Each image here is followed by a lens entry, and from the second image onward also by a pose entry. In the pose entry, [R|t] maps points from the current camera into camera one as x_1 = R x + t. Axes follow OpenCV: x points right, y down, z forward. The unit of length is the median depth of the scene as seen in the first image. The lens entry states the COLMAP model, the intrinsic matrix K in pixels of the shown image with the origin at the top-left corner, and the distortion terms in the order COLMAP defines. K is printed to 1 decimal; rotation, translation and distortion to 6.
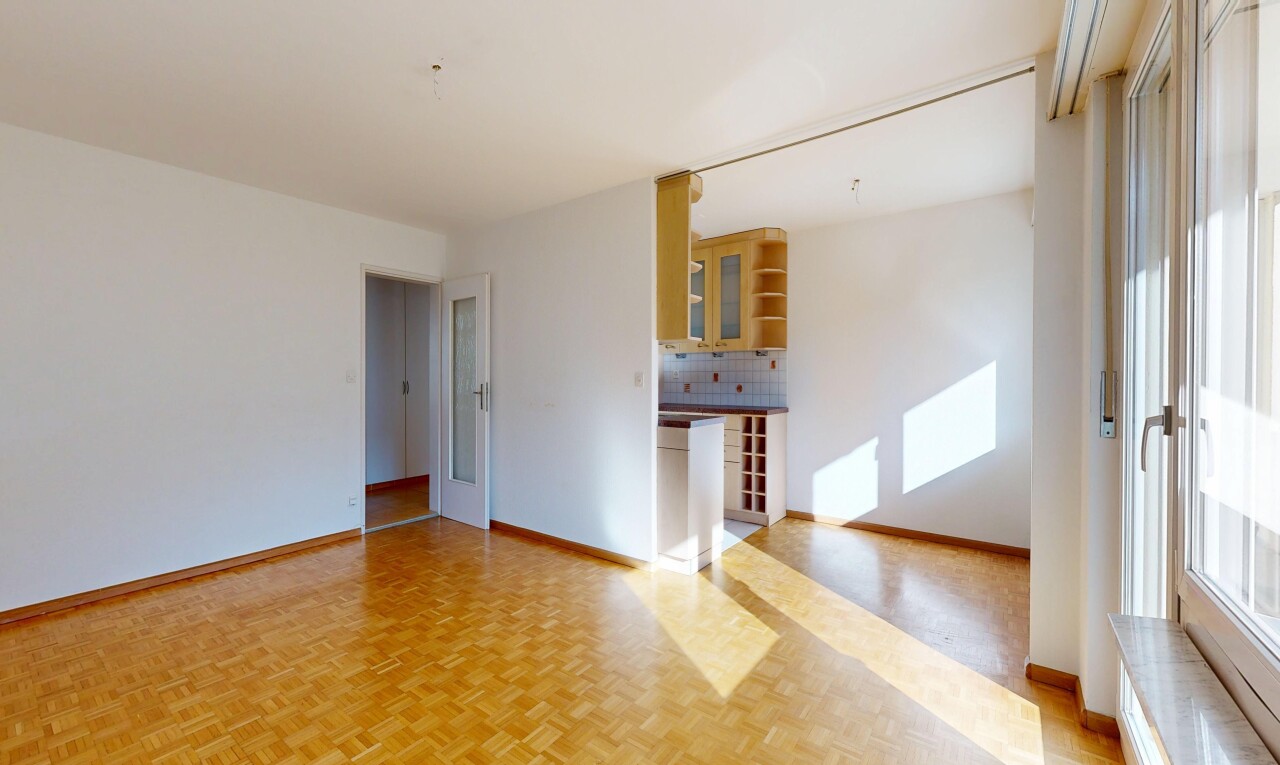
lens RADIAL K [[501.4, 0, 642.4], [0, 501.4, 381.6], [0, 0, 1]] dist [-0.000396, -0.000076]
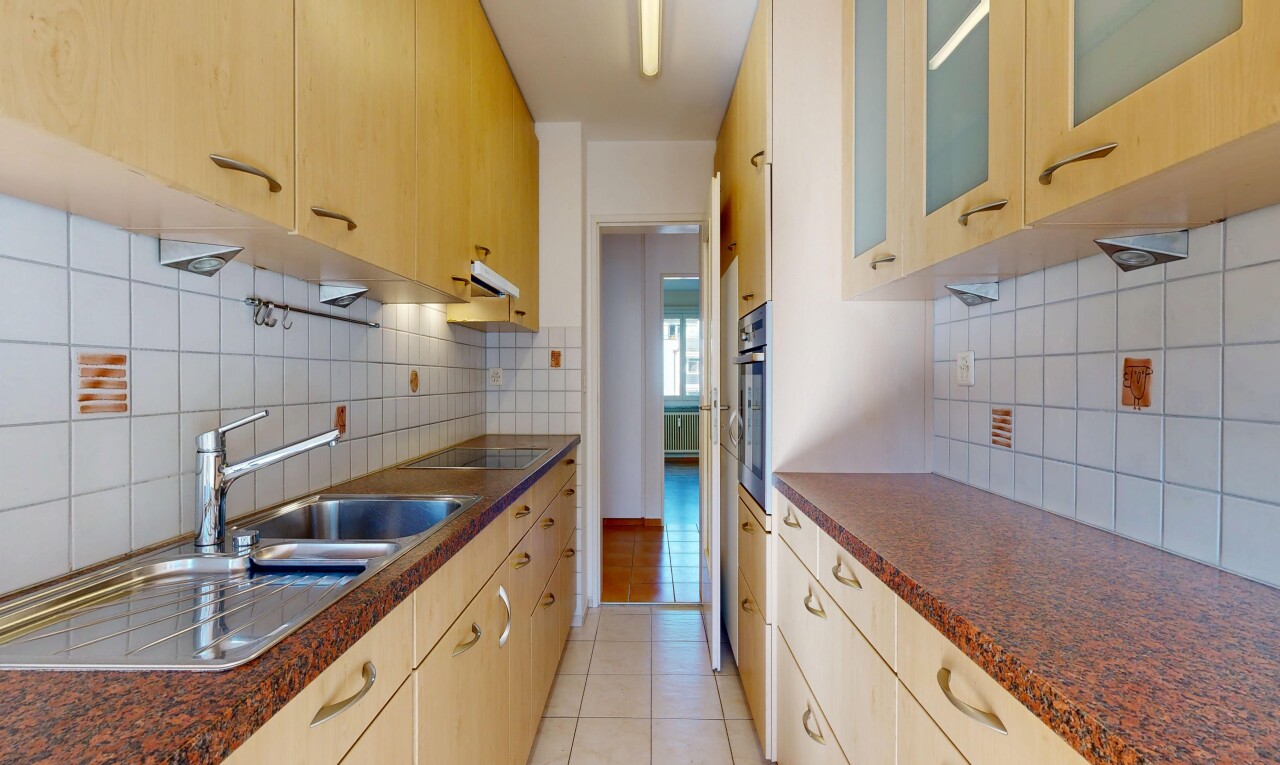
lens RADIAL K [[501.4, 0, 640.8], [0, 501.4, 384.2], [0, 0, 1]] dist [-0.000396, -0.000076]
pose [[0.576468, 0.011233, -0.817043, 0.219217], [-0.008243, 0.999935, 0.007932, -0.009477], [0.817078, 0.002163, 0.576523, 0.872246]]
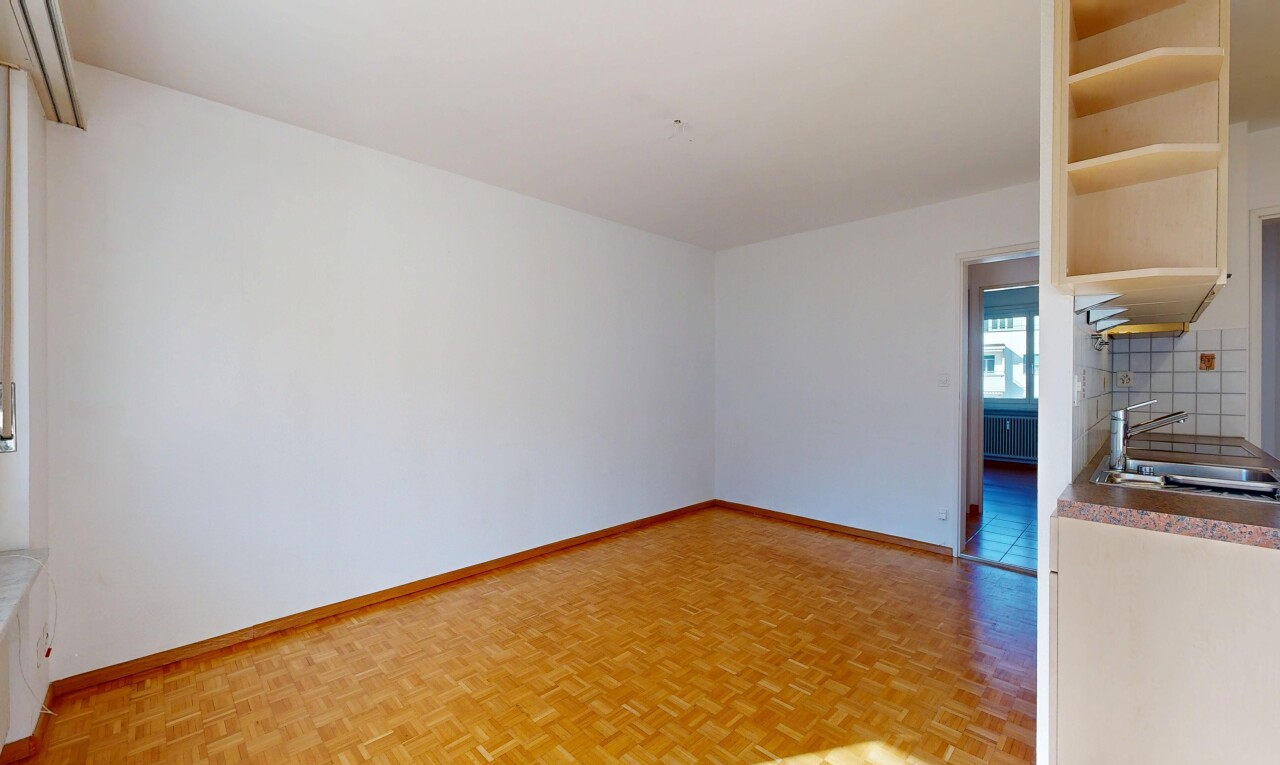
lens RADIAL K [[501.4, 0, 636.8], [0, 501.4, 382.1], [0, 0, 1]] dist [-0.000396, -0.000076]
pose [[-0.165844, 0.007228, -0.986125, 0.388740], [-0.008160, 0.999929, 0.008702, -0.008767], [0.986118, 0.009490, -0.165774, 0.549560]]
